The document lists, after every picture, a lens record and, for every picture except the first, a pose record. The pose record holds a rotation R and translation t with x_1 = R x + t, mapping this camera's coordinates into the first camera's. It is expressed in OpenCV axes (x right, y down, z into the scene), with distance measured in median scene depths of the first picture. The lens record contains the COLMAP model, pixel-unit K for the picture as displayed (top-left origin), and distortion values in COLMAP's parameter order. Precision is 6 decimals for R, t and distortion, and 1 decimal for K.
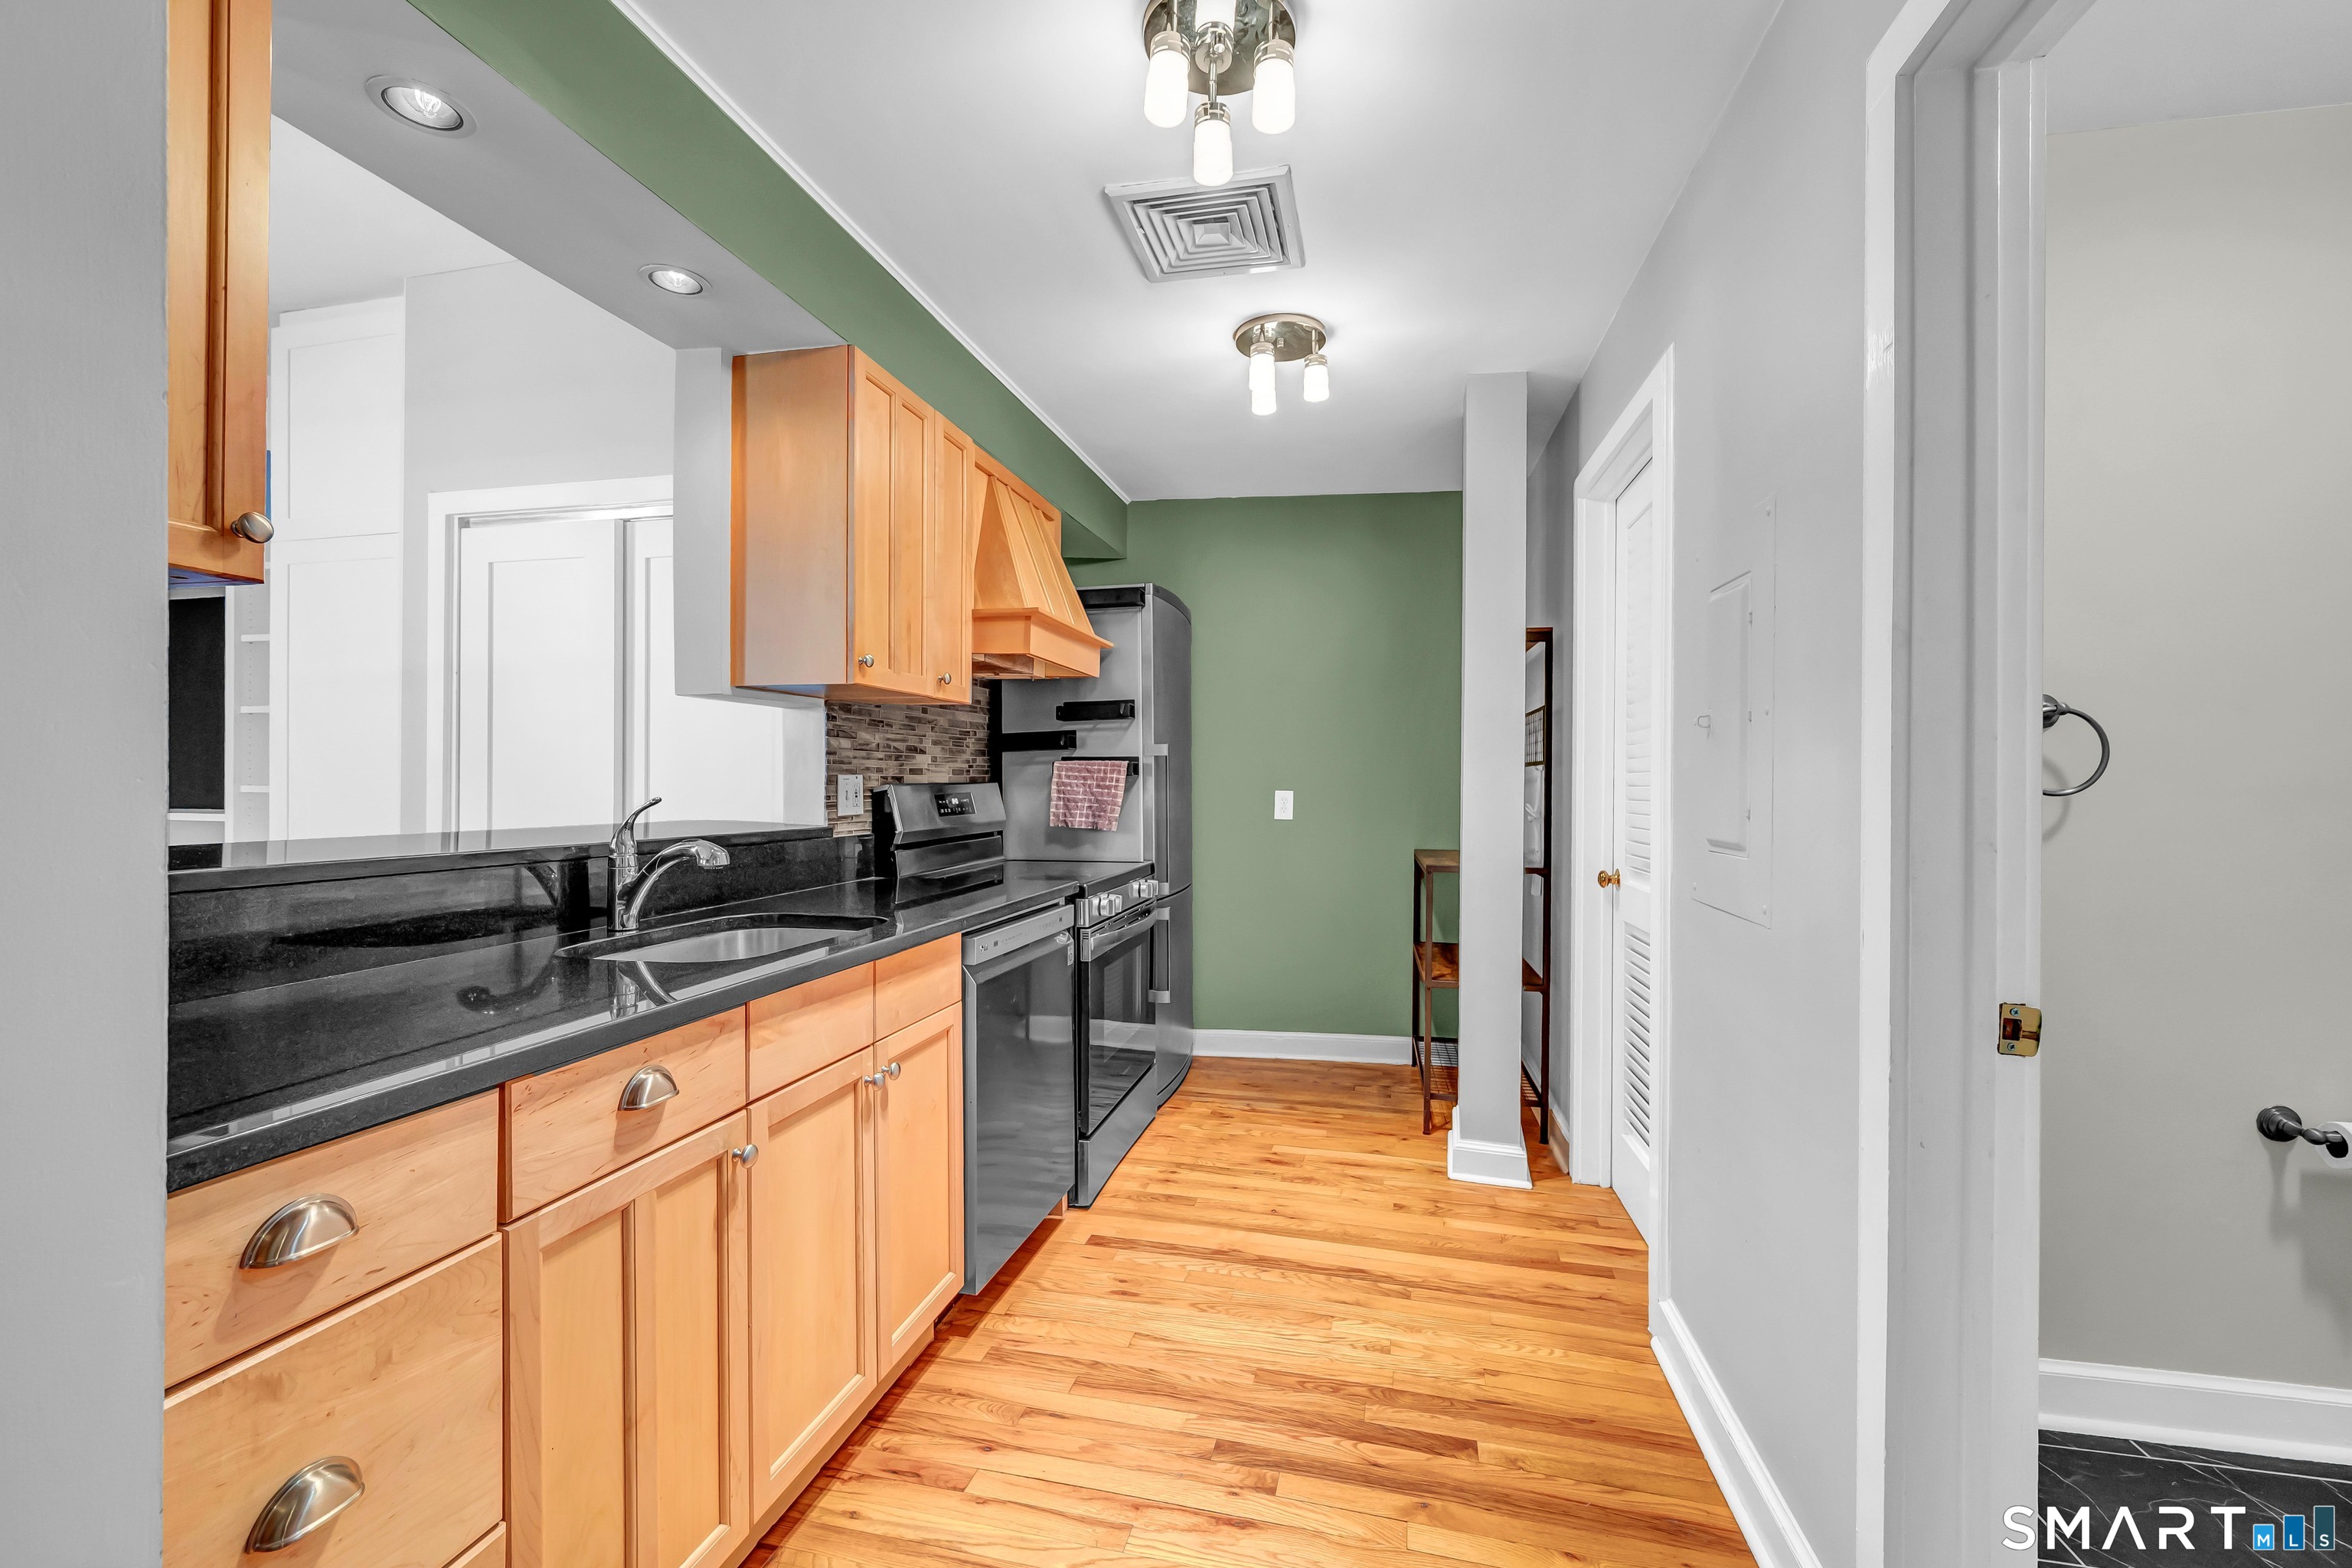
lens RADIAL K [[949.3, 0, 1168.1], [0, 949.3, 785.3], [0, 0, 1]] dist [0.000088, 0.000362]
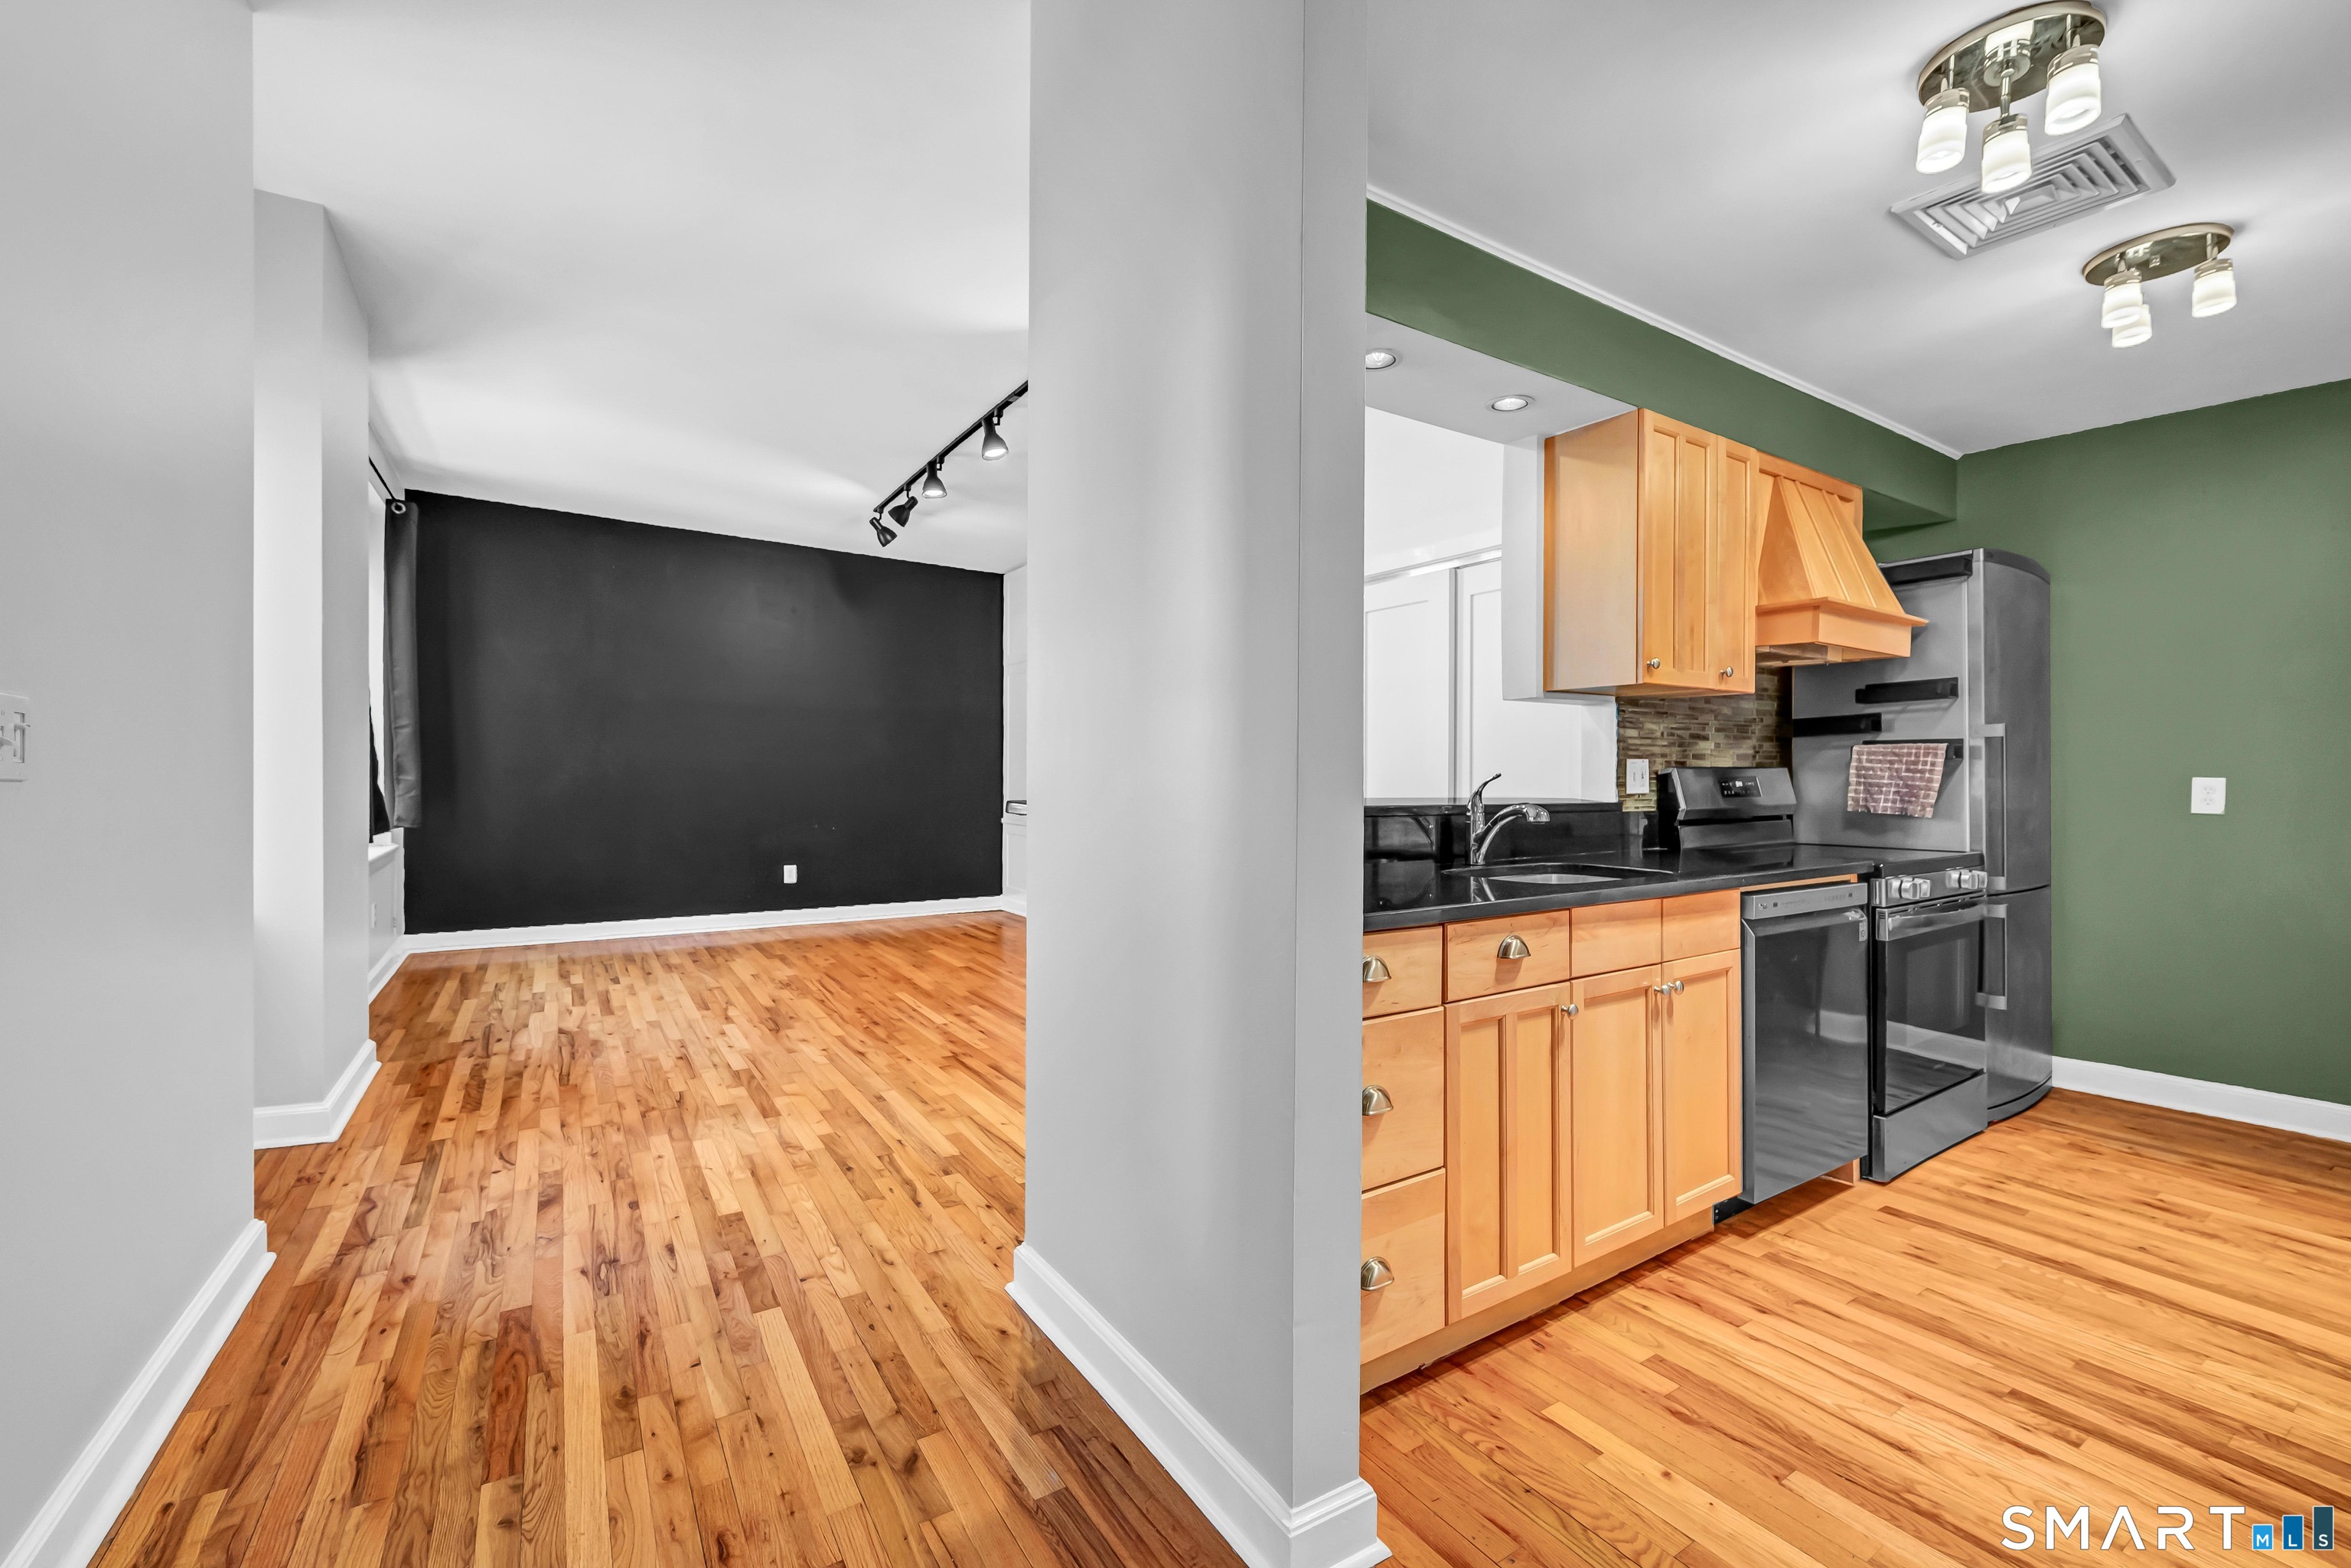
lens RADIAL K [[948.9, 0, 1190.4], [0, 948.9, 774.4], [0, 0, 1]] dist [0.000088, 0.000362]
pose [[0.729155, -0.000371, -0.684349, 0.069931], [-0.004065, 0.999980, -0.004873, 0.016317], [0.684337, 0.006335, 0.729139, -0.250684]]
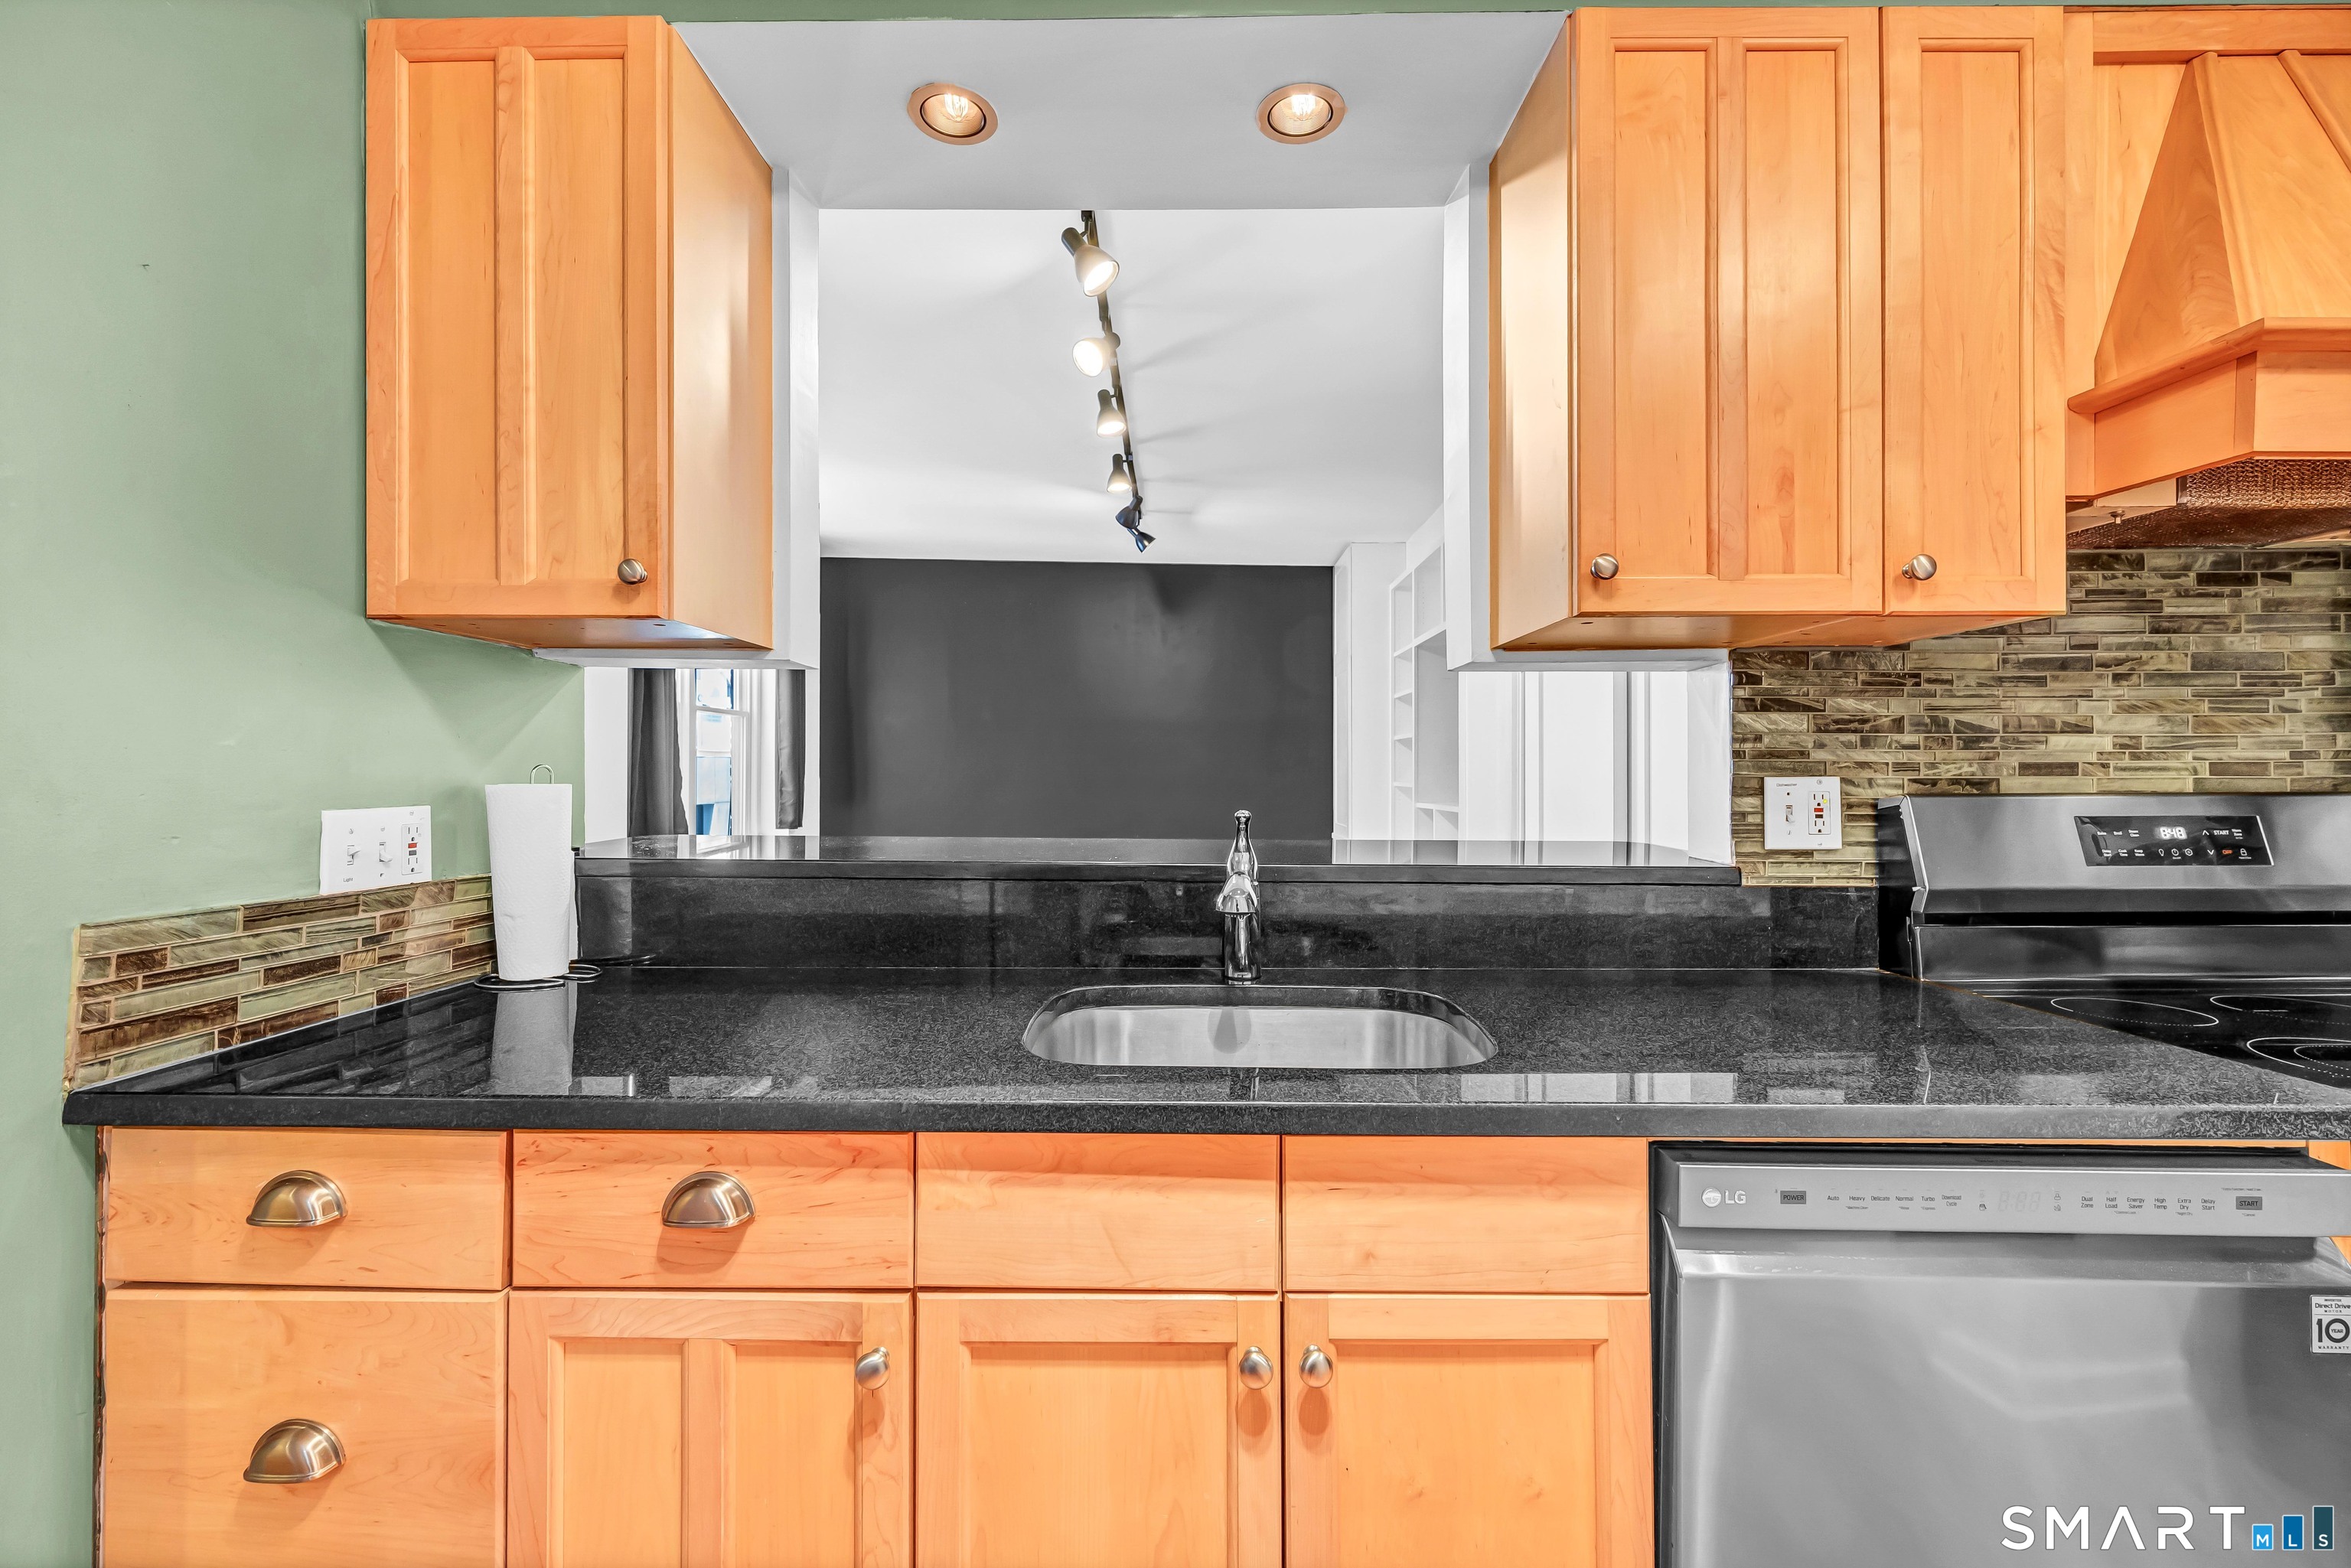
lens RADIAL K [[948.9, 0, 1184.3], [0, 948.9, 766.3], [0, 0, 1]] dist [0.000088, 0.000362]
pose [[0.235600, -0.015825, -0.971721, 0.127758], [-0.004922, 0.999835, -0.017476, -0.006185], [0.971838, 0.008900, 0.235483, 0.547303]]
